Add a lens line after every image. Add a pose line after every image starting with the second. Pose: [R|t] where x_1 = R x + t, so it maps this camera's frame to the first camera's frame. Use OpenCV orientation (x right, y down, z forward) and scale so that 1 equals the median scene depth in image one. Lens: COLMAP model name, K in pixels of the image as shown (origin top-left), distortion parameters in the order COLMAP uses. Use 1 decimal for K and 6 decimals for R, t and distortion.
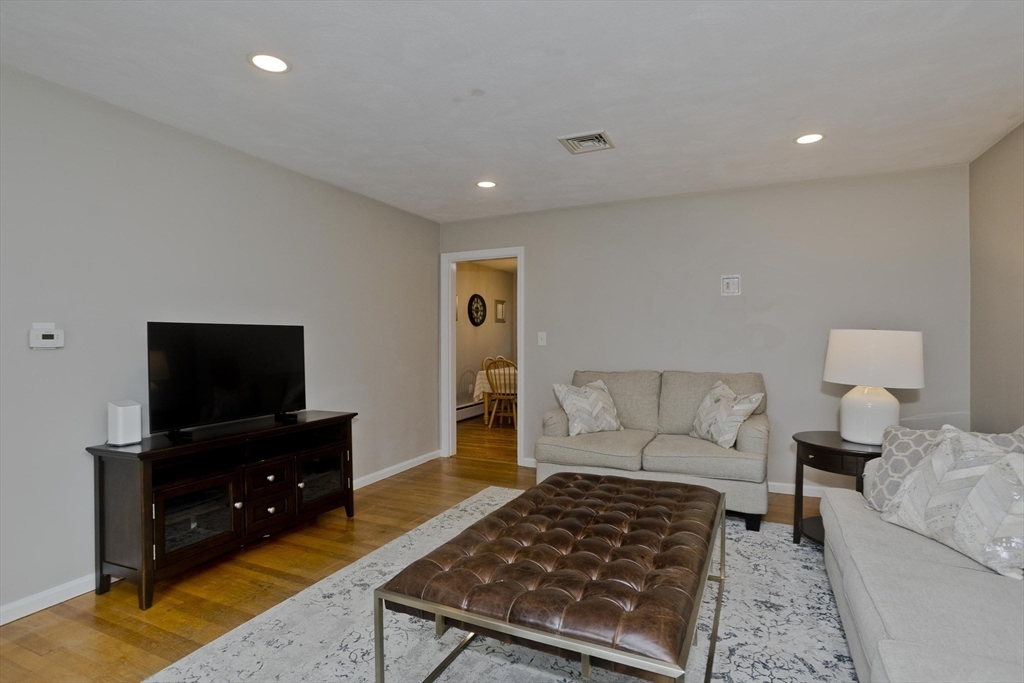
lens RADIAL K [[505.9, 0, 520.7], [0, 505.9, 340.9], [0, 0, 1]] dist [-0.034101, 0.011813]
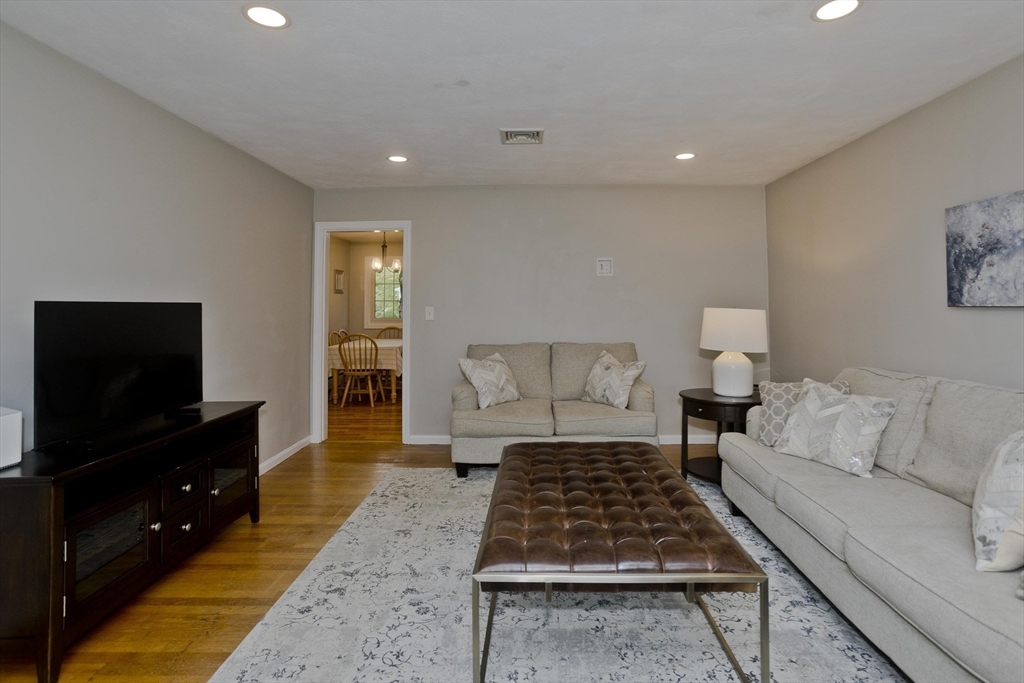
lens RADIAL K [[505.9, 0, 536.3], [0, 505.9, 289.1], [0, 0, 1]] dist [-0.034101, 0.011813]
pose [[0.913207, 0.014569, 0.407237, -0.288600], [0.001888, 0.999199, -0.039980, -0.020128], [-0.407493, 0.037279, 0.912447, 0.000243]]
